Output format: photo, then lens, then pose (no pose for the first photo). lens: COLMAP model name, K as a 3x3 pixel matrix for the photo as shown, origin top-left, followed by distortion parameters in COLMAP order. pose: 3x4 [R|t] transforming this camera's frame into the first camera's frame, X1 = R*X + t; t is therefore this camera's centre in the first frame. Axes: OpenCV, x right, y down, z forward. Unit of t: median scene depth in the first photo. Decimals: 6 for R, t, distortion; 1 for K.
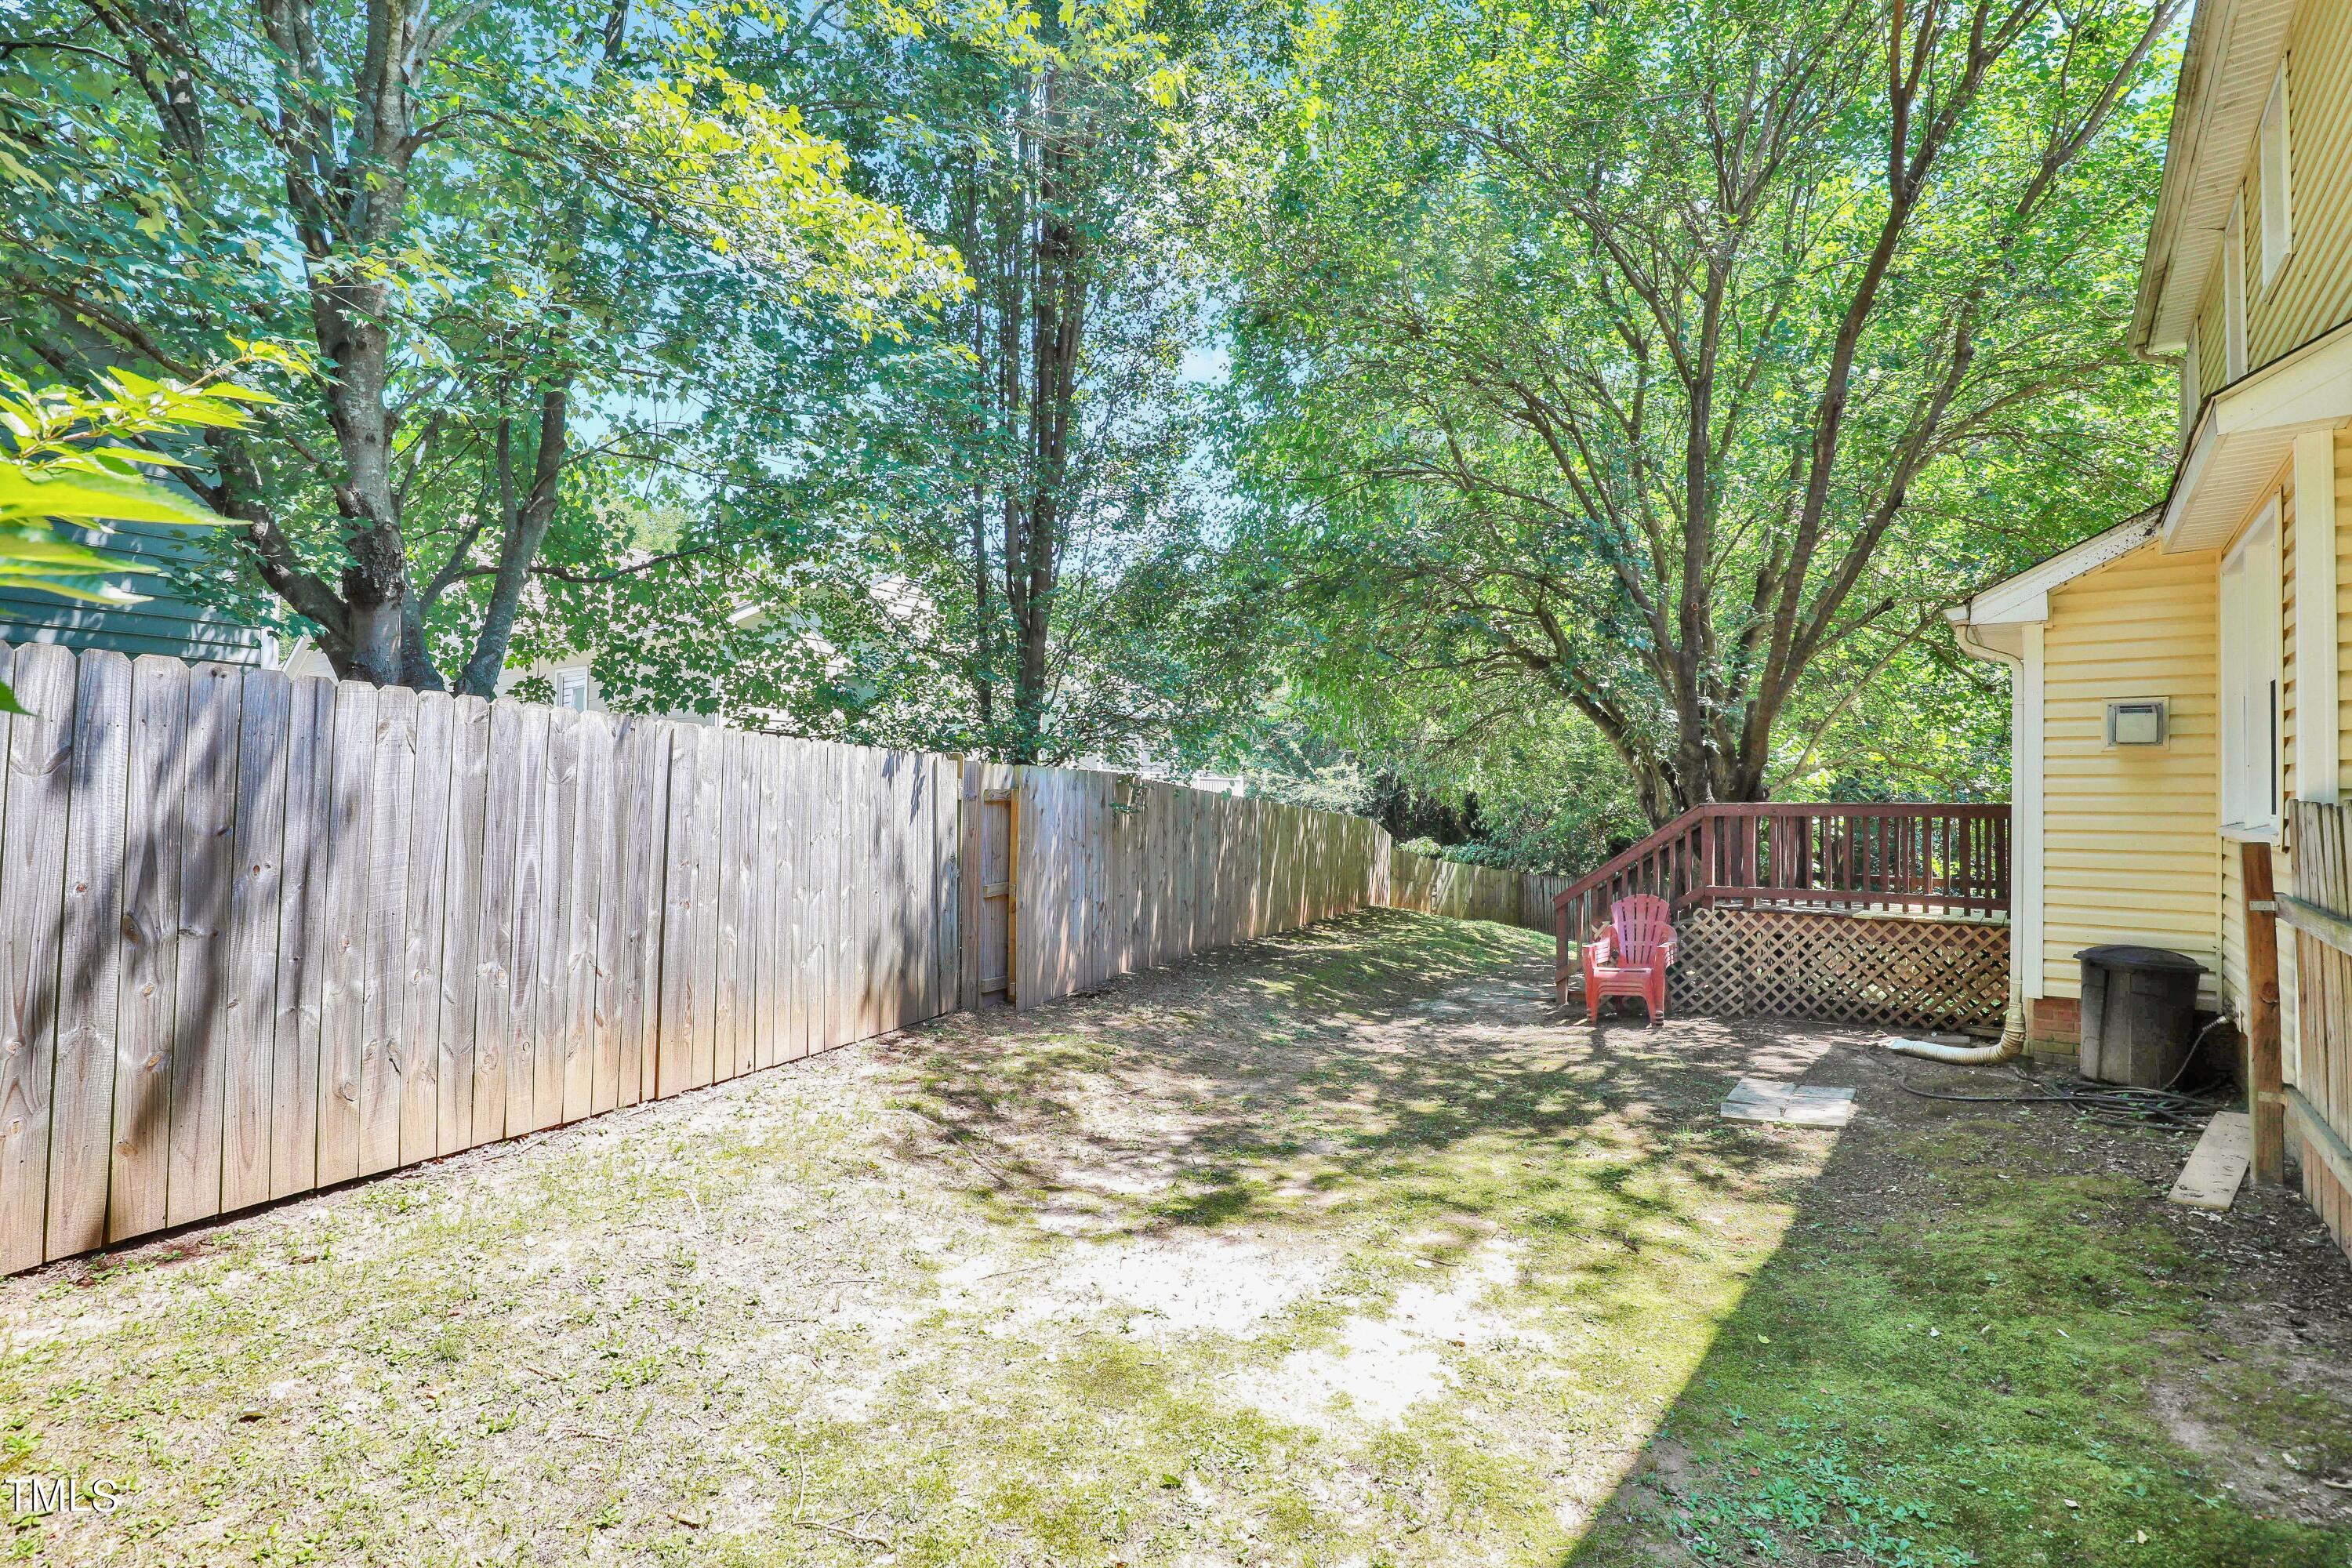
lens RADIAL K [[1095.3, 0, 1167.0], [0, 1095.3, 775.0], [0, 0, 1]] dist [-0.016818, -0.000370]
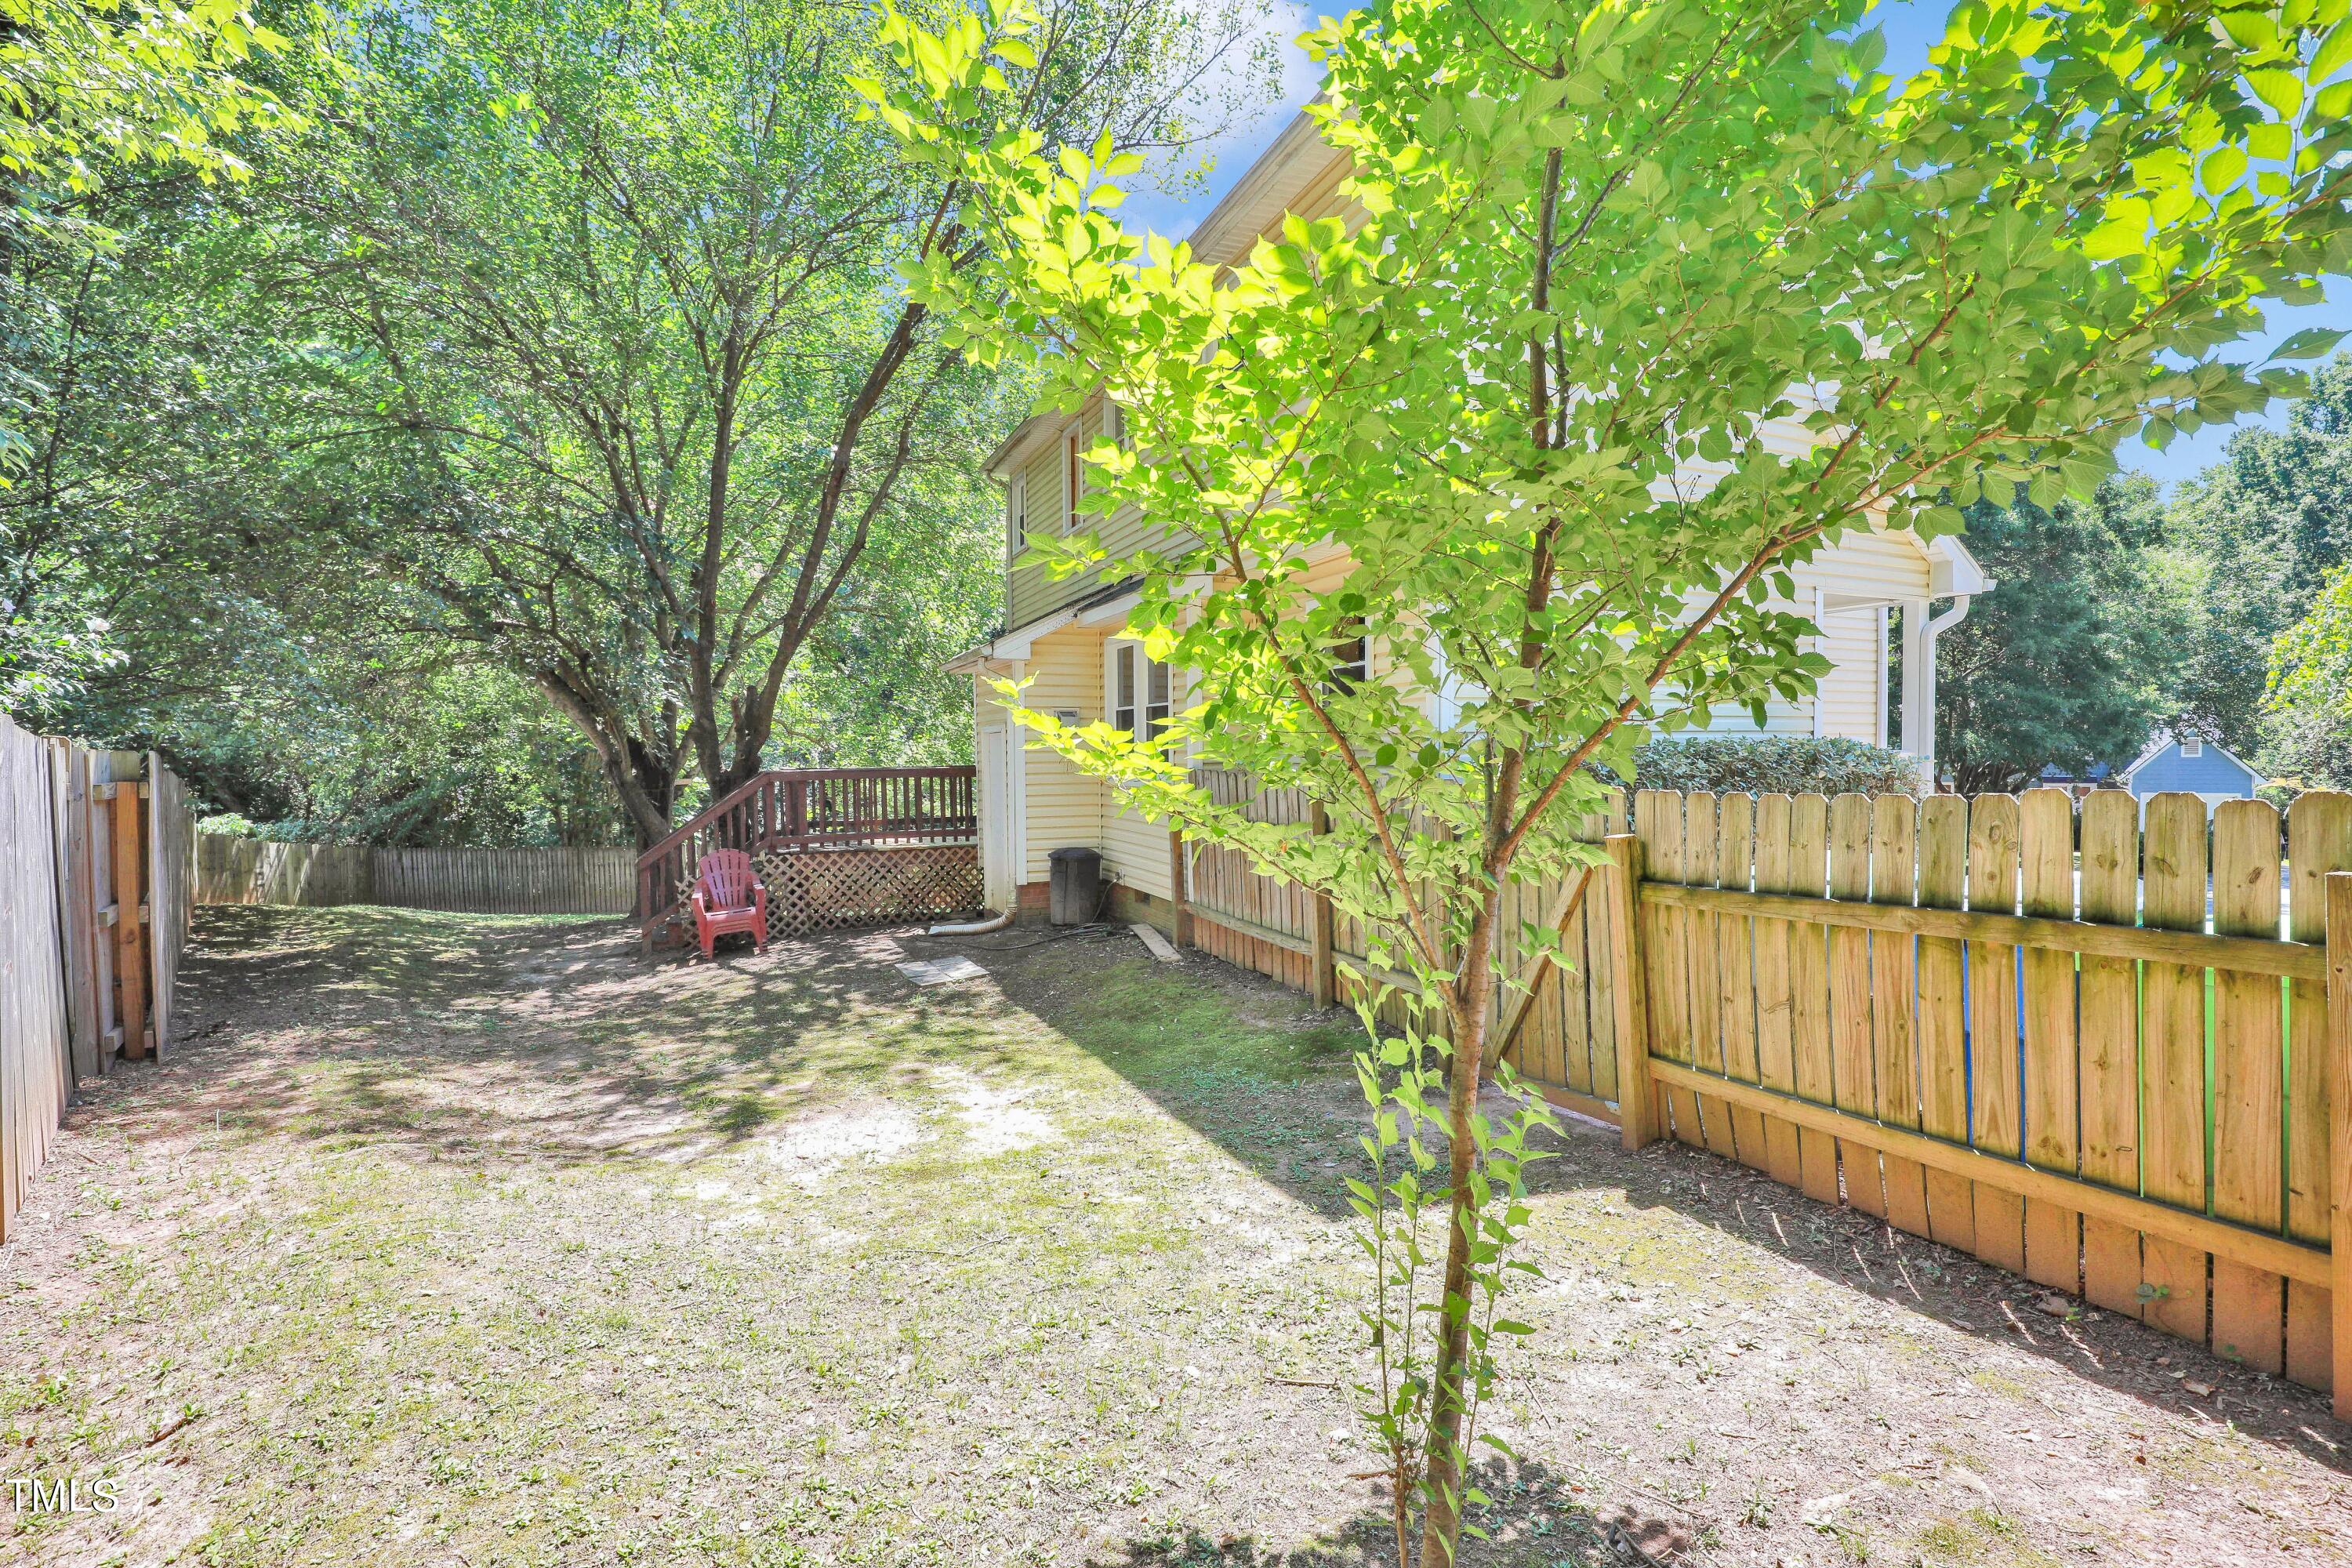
lens RADIAL K [[1095.3, 0, 1167.0], [0, 1095.3, 775.0], [0, 0, 1]] dist [-0.016818, -0.000370]
pose [[0.469410, -0.031154, 0.882431, -0.879975], [-0.006332, 0.999233, 0.038645, -0.050874], [-0.882958, -0.023728, 0.468853, -0.010189]]
